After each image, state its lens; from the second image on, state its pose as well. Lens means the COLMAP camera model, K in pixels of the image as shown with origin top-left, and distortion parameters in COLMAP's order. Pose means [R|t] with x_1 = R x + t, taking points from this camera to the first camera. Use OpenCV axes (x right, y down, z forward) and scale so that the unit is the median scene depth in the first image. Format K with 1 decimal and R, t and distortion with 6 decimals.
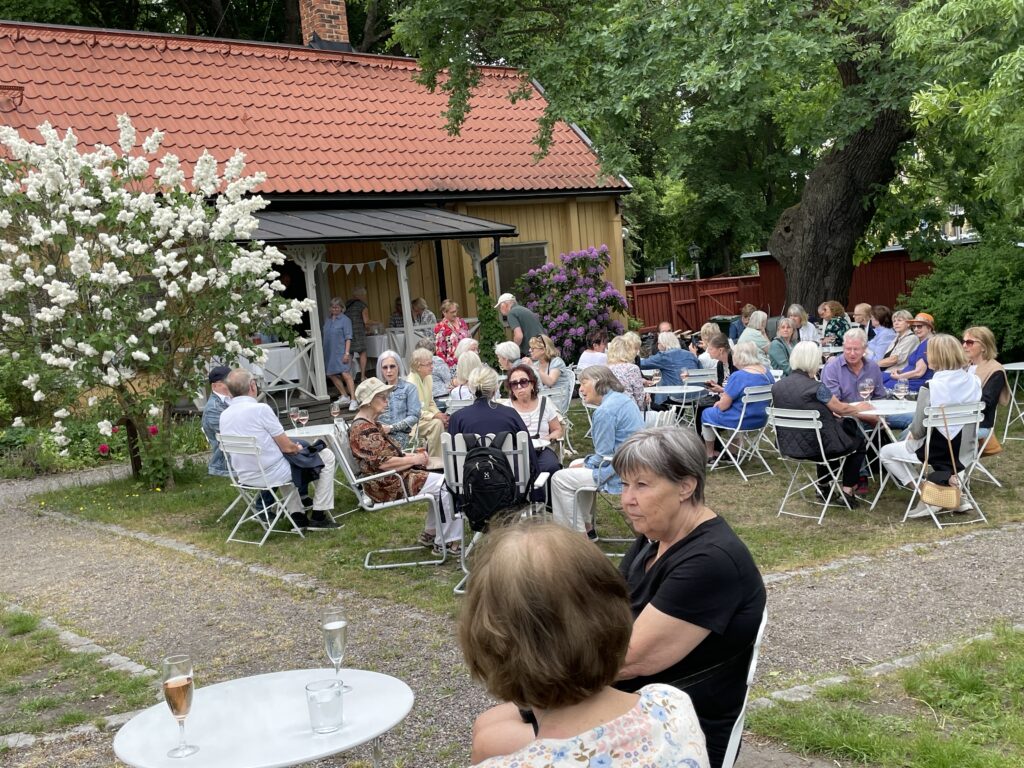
lens RADIAL K [[999.9, 0, 511.5], [0, 999.9, 383.5], [0, 0, 1]] dist [0.013415, 0.000000]
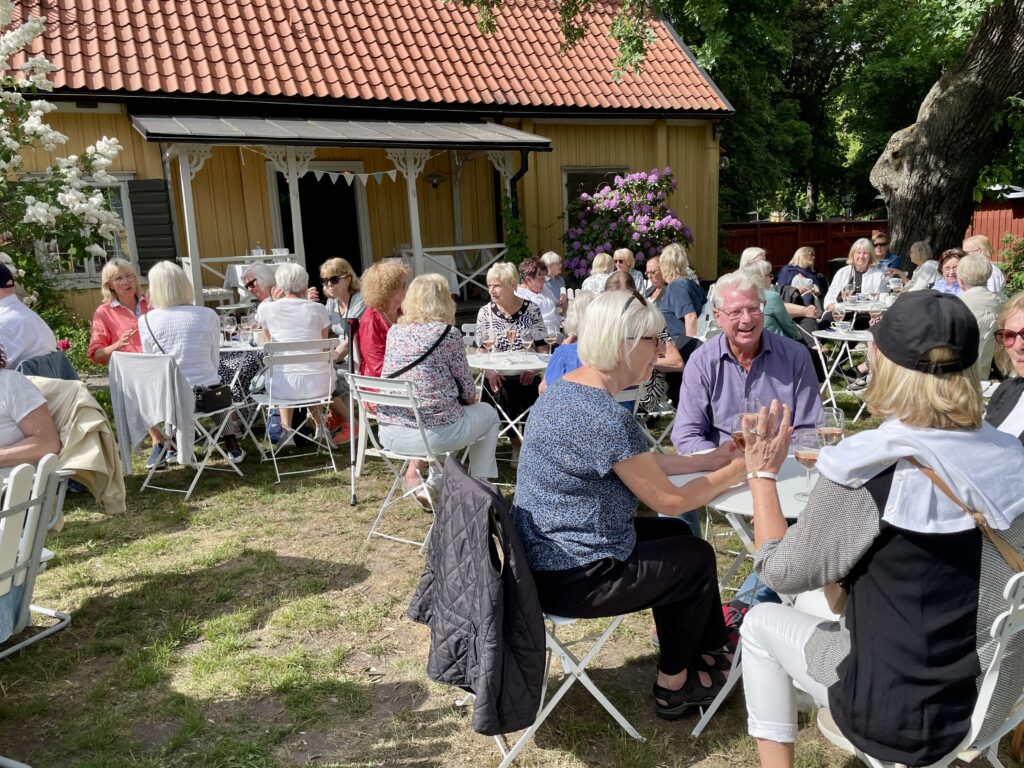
lens RADIAL K [[794.0, 0, 513.5], [0, 794.0, 386.8], [0, 0, 1]] dist [0.001077, -0.005514]
pose [[0.970680, 0.095744, -0.220484, 0.144566], [-0.071084, 0.990561, 0.117198, -0.021979], [0.229623, -0.098088, 0.968324, 0.298313]]
